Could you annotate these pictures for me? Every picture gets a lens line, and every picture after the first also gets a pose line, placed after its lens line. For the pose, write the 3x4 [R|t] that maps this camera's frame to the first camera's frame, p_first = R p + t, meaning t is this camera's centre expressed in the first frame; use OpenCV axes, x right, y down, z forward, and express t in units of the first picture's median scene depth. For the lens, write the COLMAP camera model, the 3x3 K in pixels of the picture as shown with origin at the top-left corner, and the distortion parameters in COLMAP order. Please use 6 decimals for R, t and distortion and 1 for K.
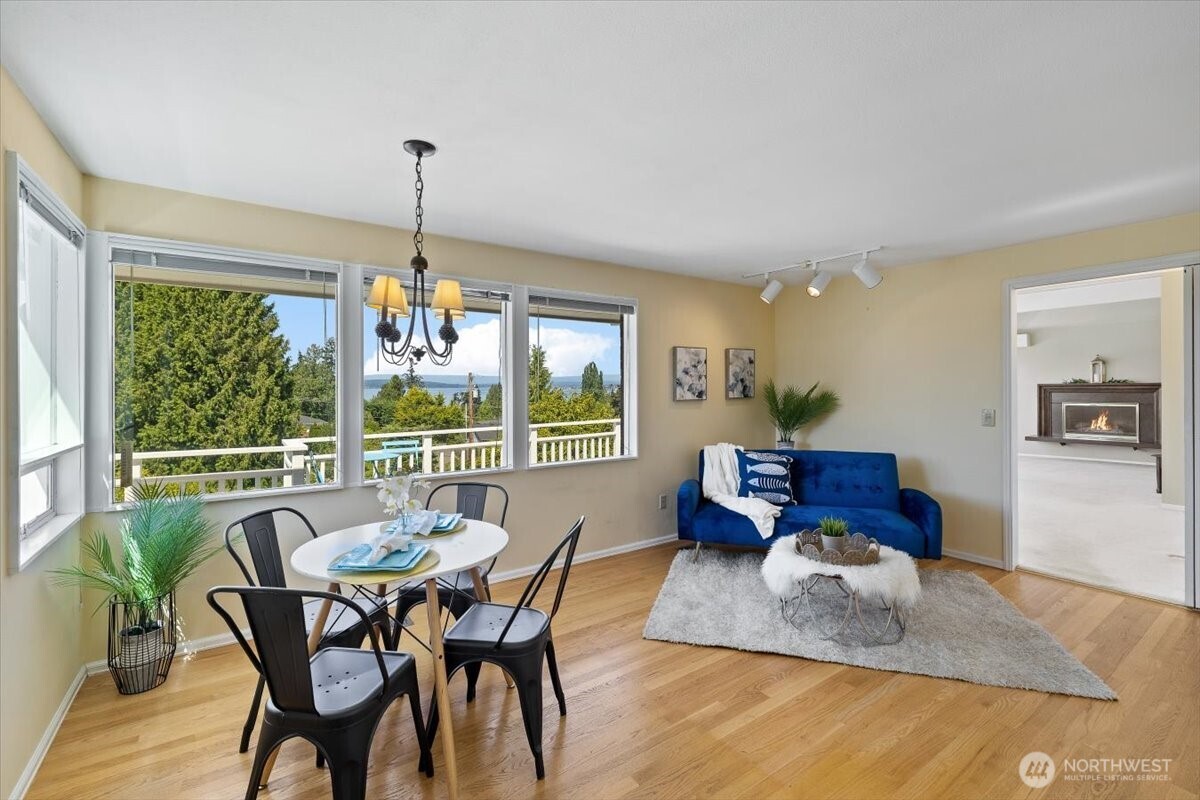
lens RADIAL K [[523.6, 0, 600.4], [0, 523.6, 384.8], [0, 0, 1]] dist [0.009592, 0.000728]
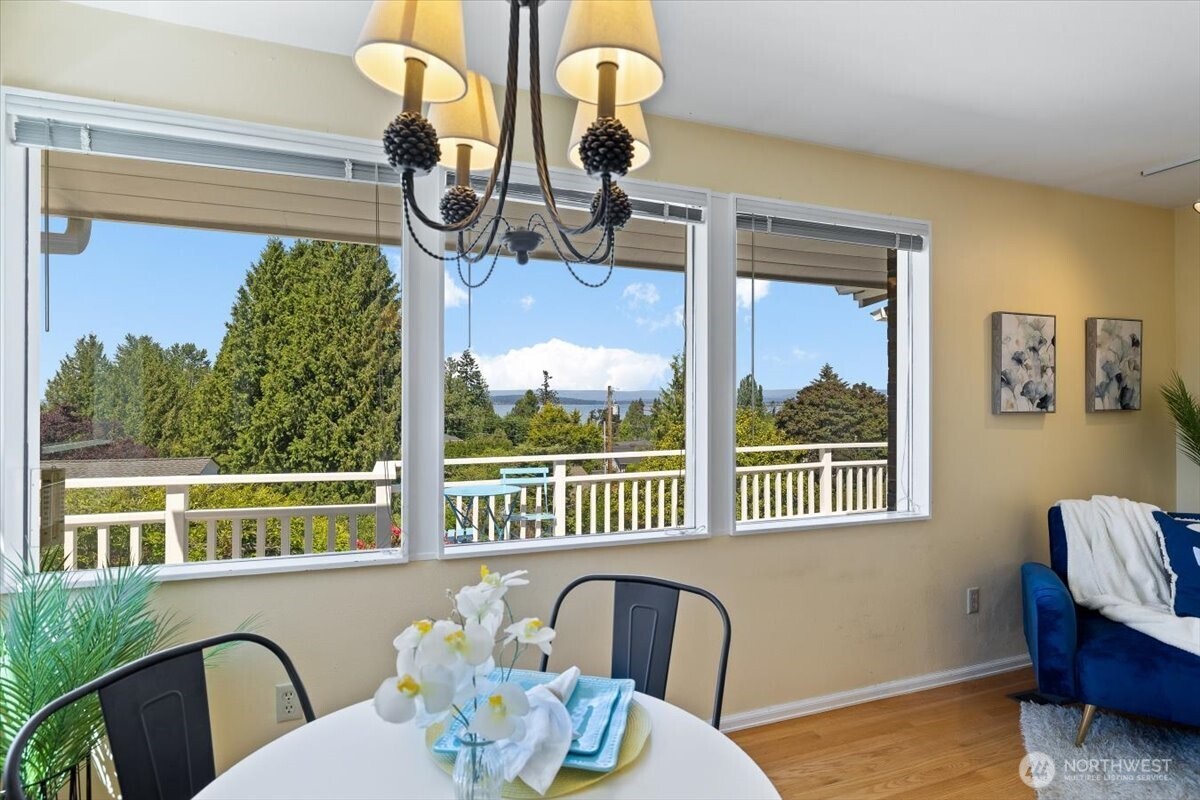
lens RADIAL K [[603.1, 0, 601.5], [0, 603.1, 401.4], [0, 0, 1]] dist [-0.001763, 0.000071]
pose [[0.967773, 0.004359, -0.251785, -0.013004], [-0.004407, 0.999990, 0.000376, 0.002752], [0.251784, 0.000745, 0.967783, 0.041625]]
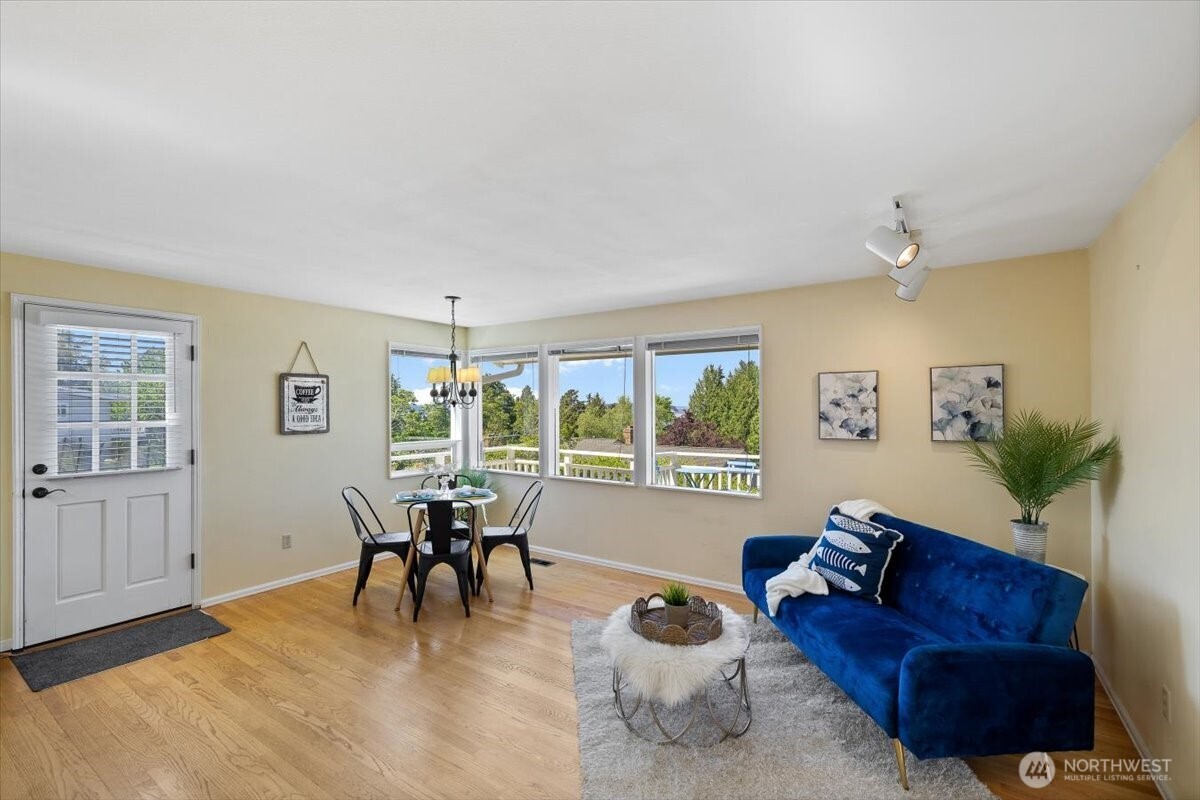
lens RADIAL K [[526.3, 0, 587.9], [0, 526.3, 406.0], [0, 0, 1]] dist [0.000992, 0.000193]
pose [[0.345431, -0.001598, -0.938443, 0.109118], [0.003299, 0.999994, -0.000488, -0.003039], [0.938438, -0.002928, 0.345434, 0.052003]]
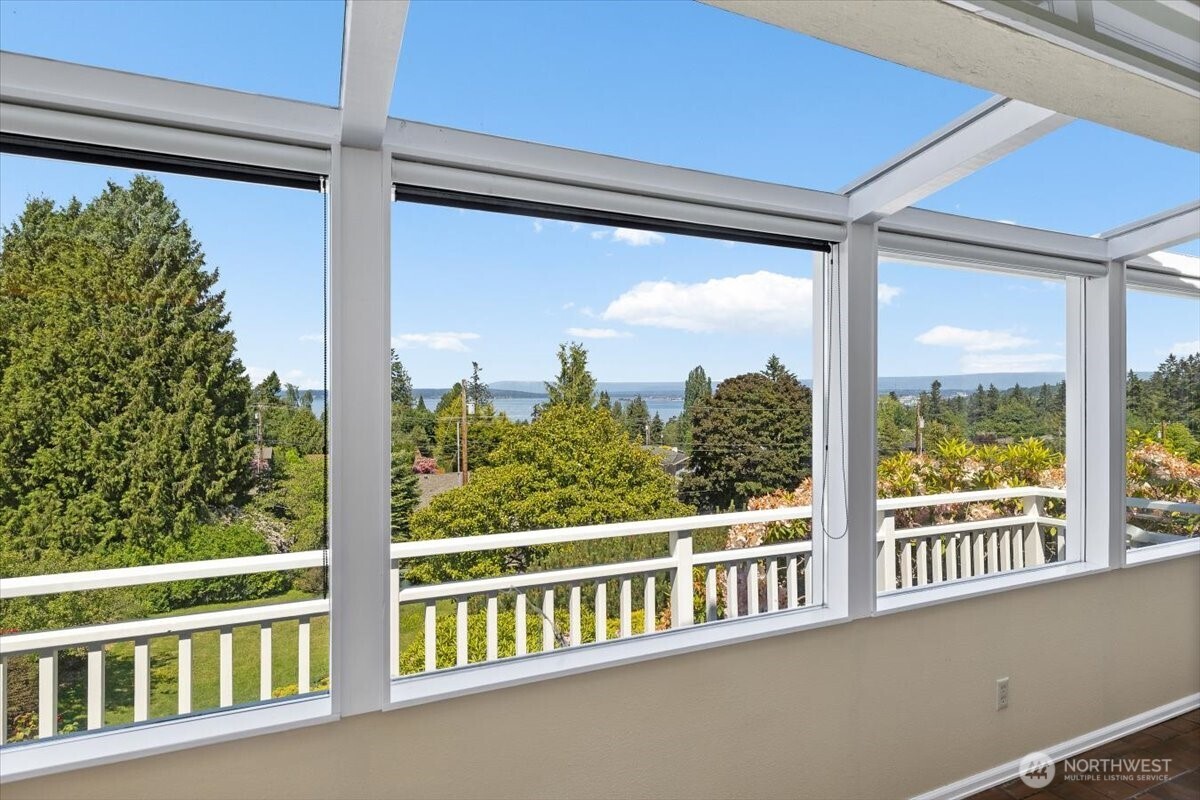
lens RADIAL K [[637.7, 0, 606.1], [0, 637.7, 393.2], [0, 0, 1]] dist [-0.001677, 0.000581]
pose [[0.983735, 0.000242, -0.179625, 0.126095], [-0.000557, 0.999998, -0.001702, -0.003566], [0.179625, 0.001775, 0.983734, 0.221906]]
